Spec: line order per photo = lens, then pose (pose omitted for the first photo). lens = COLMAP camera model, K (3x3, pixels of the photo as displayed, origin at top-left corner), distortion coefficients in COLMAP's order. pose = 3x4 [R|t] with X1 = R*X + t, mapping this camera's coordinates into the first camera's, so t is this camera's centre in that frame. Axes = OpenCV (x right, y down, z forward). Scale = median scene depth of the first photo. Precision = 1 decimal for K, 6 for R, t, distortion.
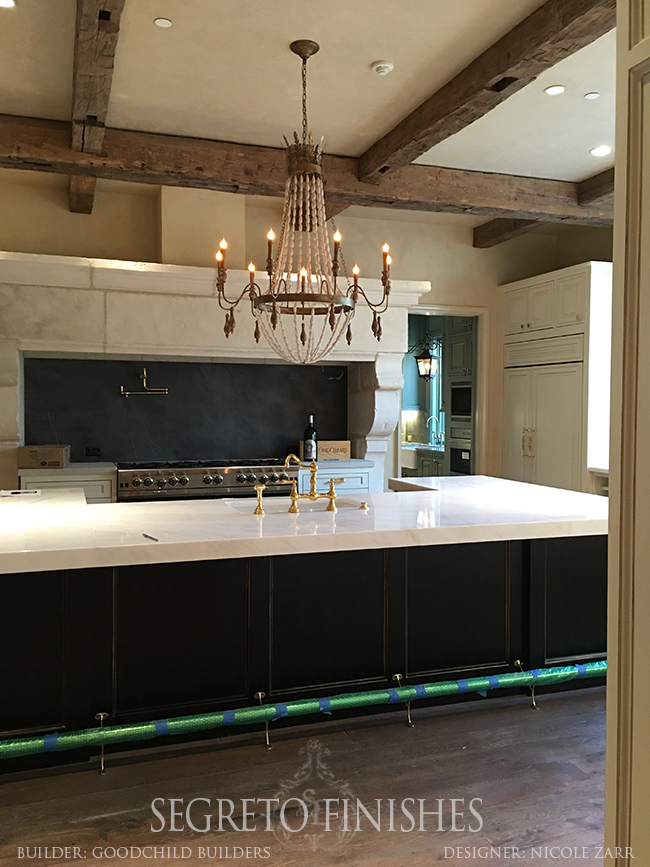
lens RADIAL K [[756.3, 0, 331.9], [0, 756.3, 422.6], [0, 0, 1]] dist [0.080083, -0.115871]
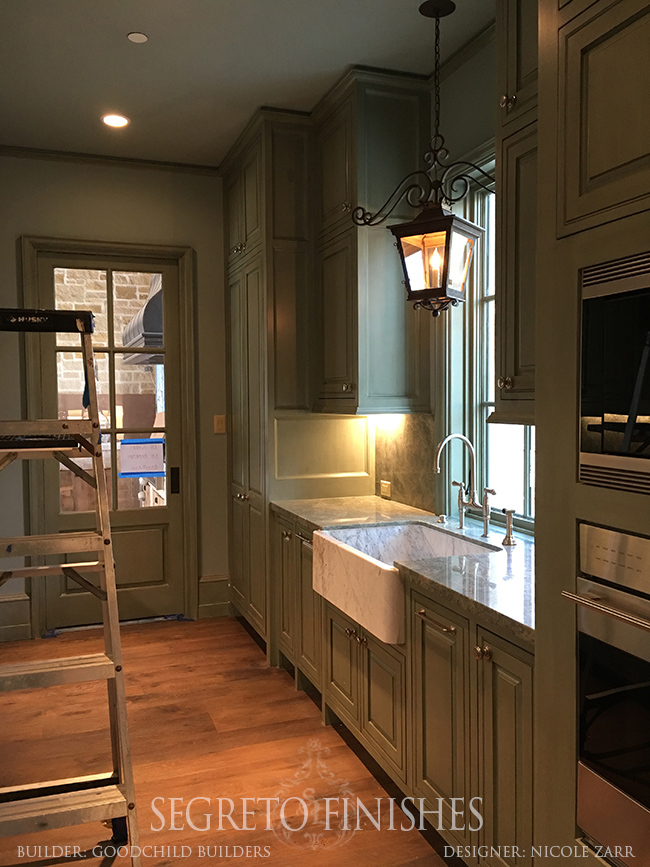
lens RADIAL K [[756.3, 0, 331.9], [0, 756.3, 422.6], [0, 0, 1]] dist [0.080083, -0.115871]
pose [[0.999932, -0.011149, 0.003438, 0.085511], [0.011121, 0.999905, 0.008124, -0.016276], [-0.003528, -0.008085, 0.999961, 0.713978]]
